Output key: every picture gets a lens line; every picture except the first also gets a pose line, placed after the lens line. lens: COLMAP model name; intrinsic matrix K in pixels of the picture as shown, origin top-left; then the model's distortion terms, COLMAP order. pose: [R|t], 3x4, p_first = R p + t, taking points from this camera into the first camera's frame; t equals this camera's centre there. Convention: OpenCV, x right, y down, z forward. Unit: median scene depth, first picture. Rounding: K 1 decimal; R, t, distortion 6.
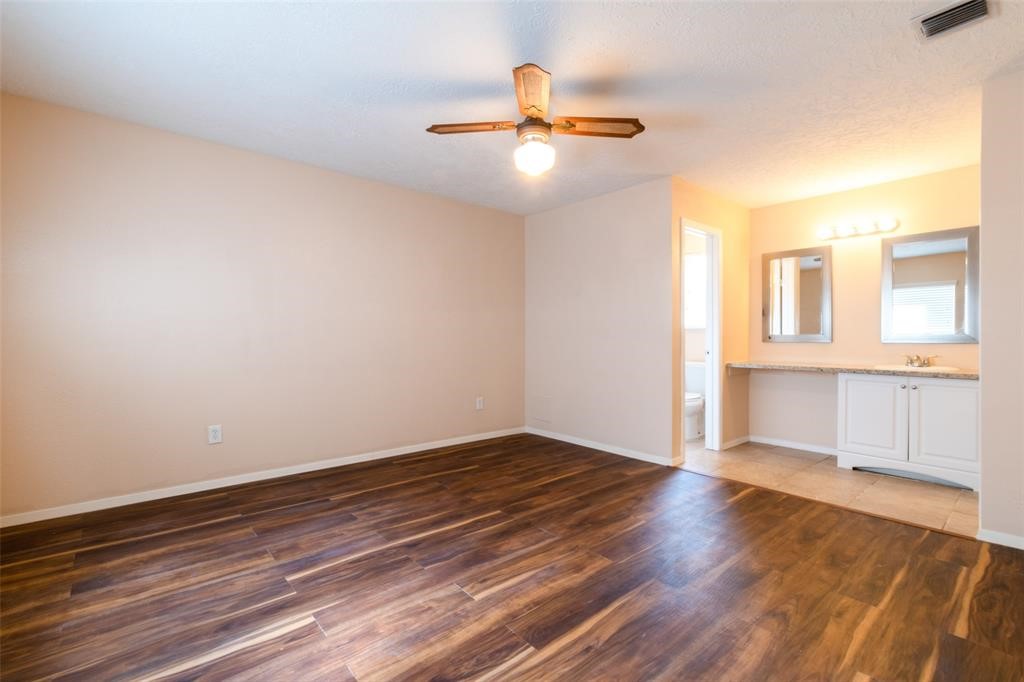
lens RADIAL K [[460.4, 0, 519.1], [0, 460.4, 336.4], [0, 0, 1]] dist [0.000538, 0.000281]
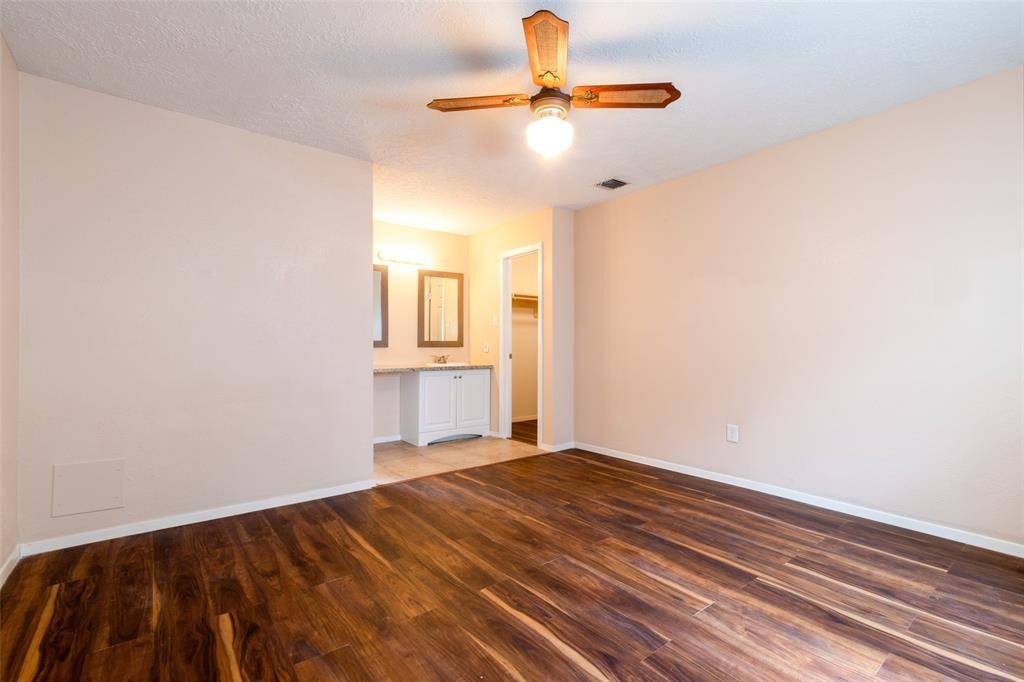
lens RADIAL K [[460.4, 0, 517.4], [0, 460.4, 341.9], [0, 0, 1]] dist [0.000538, 0.000281]
pose [[0.051073, 0.001731, 0.998693, -0.769674], [0.000698, 0.999998, -0.001769, 0.001521], [-0.998695, 0.000787, 0.051071, 0.942467]]
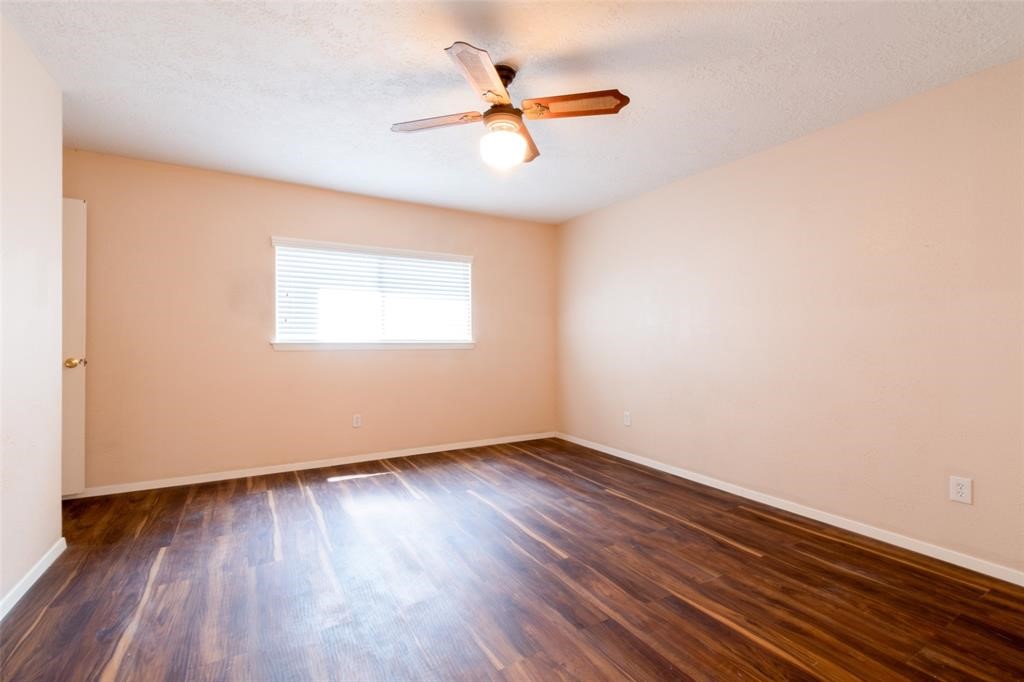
lens RADIAL K [[460.4, 0, 511.5], [0, 460.4, 337.8], [0, 0, 1]] dist [0.000538, 0.000281]
pose [[-0.195171, -0.001484, -0.980768, 0.831684], [-0.000488, 0.999999, -0.001416, -0.020605], [0.980769, 0.000202, -0.195172, 1.102981]]
